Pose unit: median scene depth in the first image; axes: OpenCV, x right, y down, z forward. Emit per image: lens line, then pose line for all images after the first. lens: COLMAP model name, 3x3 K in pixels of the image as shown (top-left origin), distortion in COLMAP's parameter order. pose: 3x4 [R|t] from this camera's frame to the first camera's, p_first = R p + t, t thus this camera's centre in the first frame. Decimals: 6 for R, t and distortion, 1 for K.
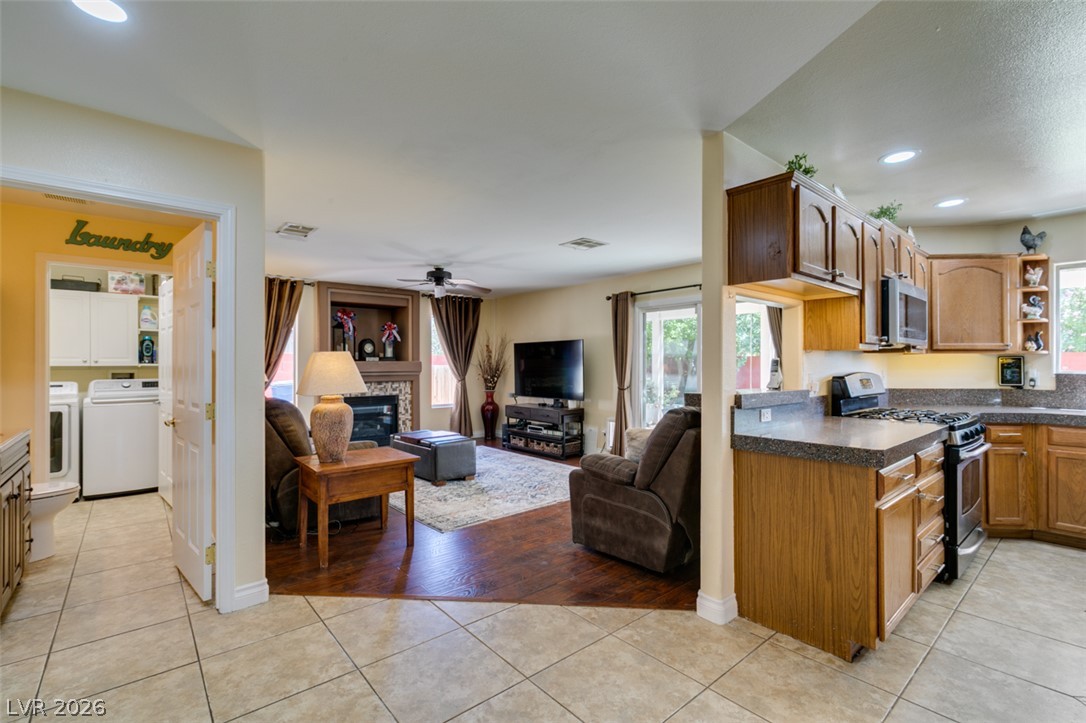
lens RADIAL K [[487.5, 0, 542.0], [0, 487.5, 361.2], [0, 0, 1]] dist [-0.002340, 0.000157]
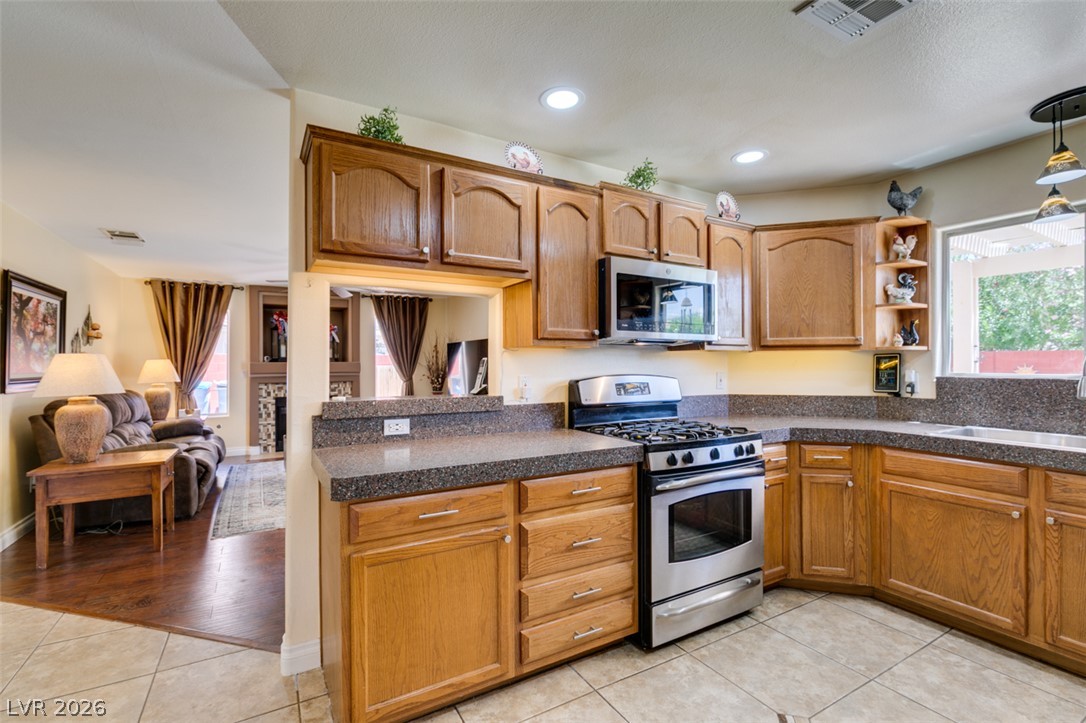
lens RADIAL K [[487.5, 0, 542.5], [0, 487.5, 362.8], [0, 0, 1]] dist [-0.002340, 0.000157]
pose [[0.983680, -0.002804, -0.179905, 0.599873], [0.003535, 0.999987, 0.003739, -0.000694], [0.179892, -0.004314, 0.983677, 0.160313]]
